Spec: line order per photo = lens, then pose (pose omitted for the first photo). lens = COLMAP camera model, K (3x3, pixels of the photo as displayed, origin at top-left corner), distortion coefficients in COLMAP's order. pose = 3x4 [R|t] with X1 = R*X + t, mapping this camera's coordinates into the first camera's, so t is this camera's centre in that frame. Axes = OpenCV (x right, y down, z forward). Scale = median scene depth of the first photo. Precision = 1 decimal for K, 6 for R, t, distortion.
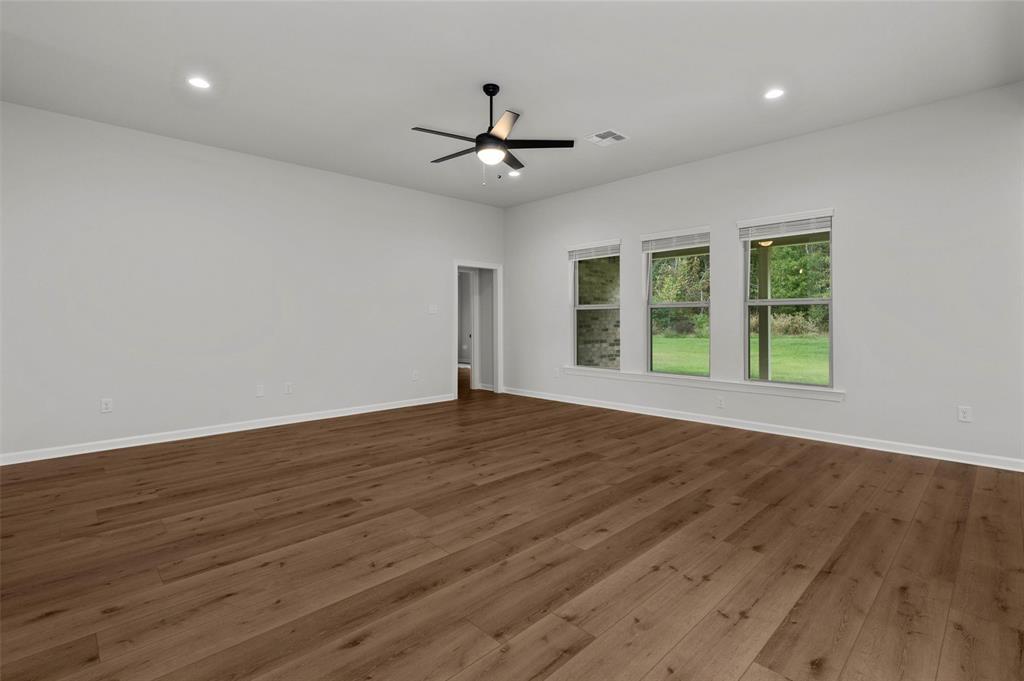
lens RADIAL K [[475.6, 0, 521.1], [0, 475.6, 330.6], [0, 0, 1]] dist [-0.003450, 0.000216]
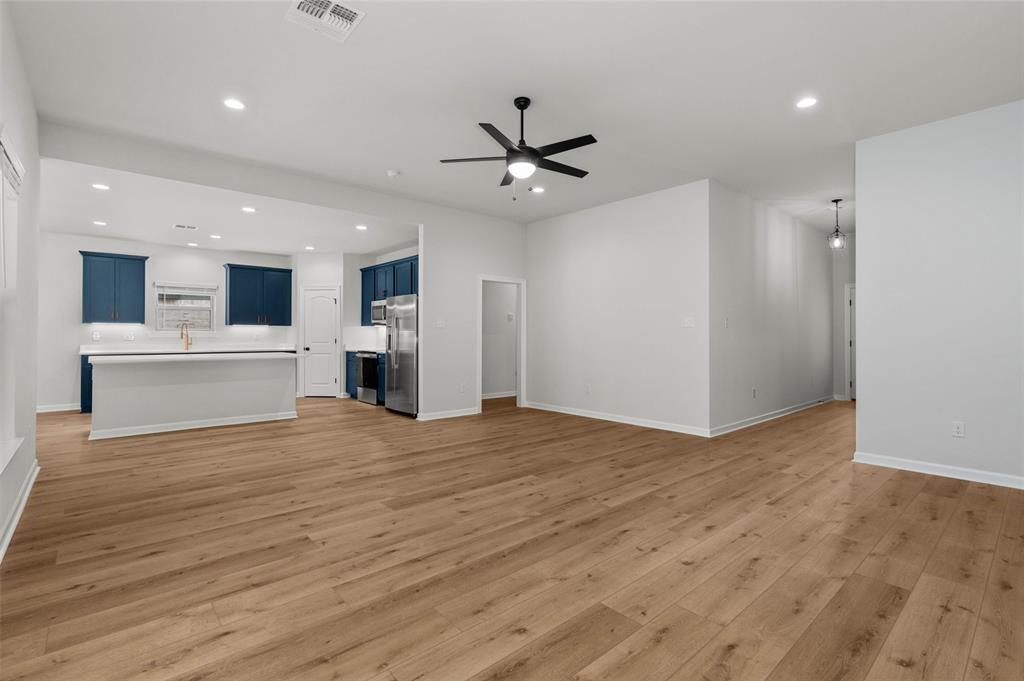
lens RADIAL K [[475.6, 0, 521.1], [0, 475.6, 330.6], [0, 0, 1]] dist [-0.003450, 0.000216]
pose [[-0.998968, -0.000225, 0.045420, -0.130653], [0.000338, 0.999923, 0.012373, -0.052580], [-0.045419, 0.012376, -0.998891, 2.461510]]
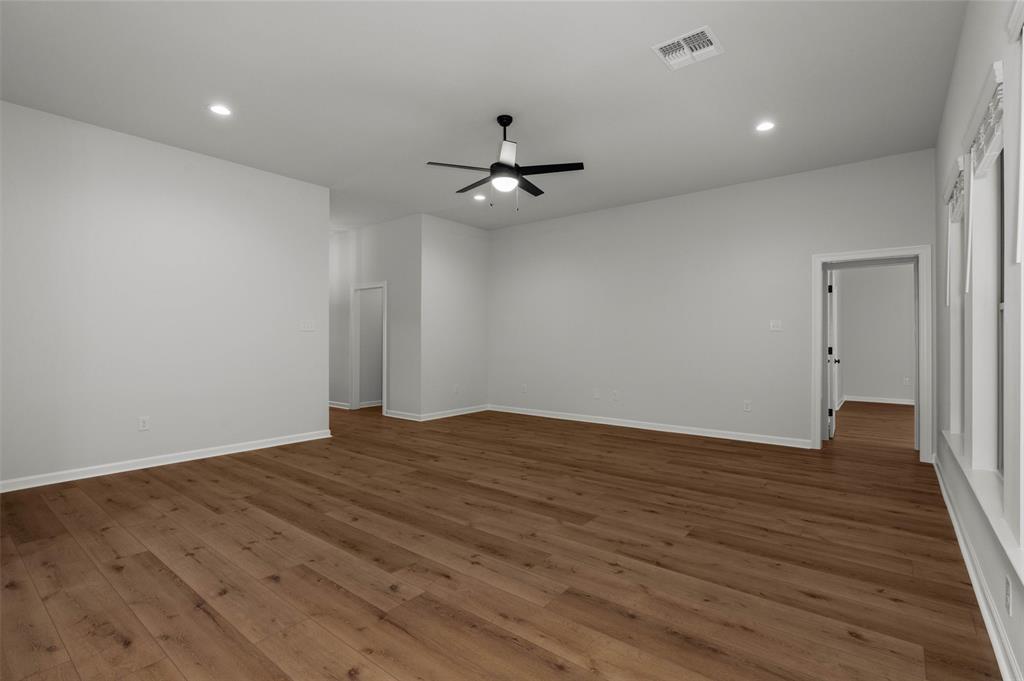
lens RADIAL K [[475.6, 0, 521.1], [0, 475.6, 330.6], [0, 0, 1]] dist [-0.003450, 0.000216]
pose [[0.132207, -0.015878, -0.991095, 1.232598], [-0.025075, 0.999498, -0.019358, -0.026104], [0.990905, 0.027411, 0.131743, 1.099704]]
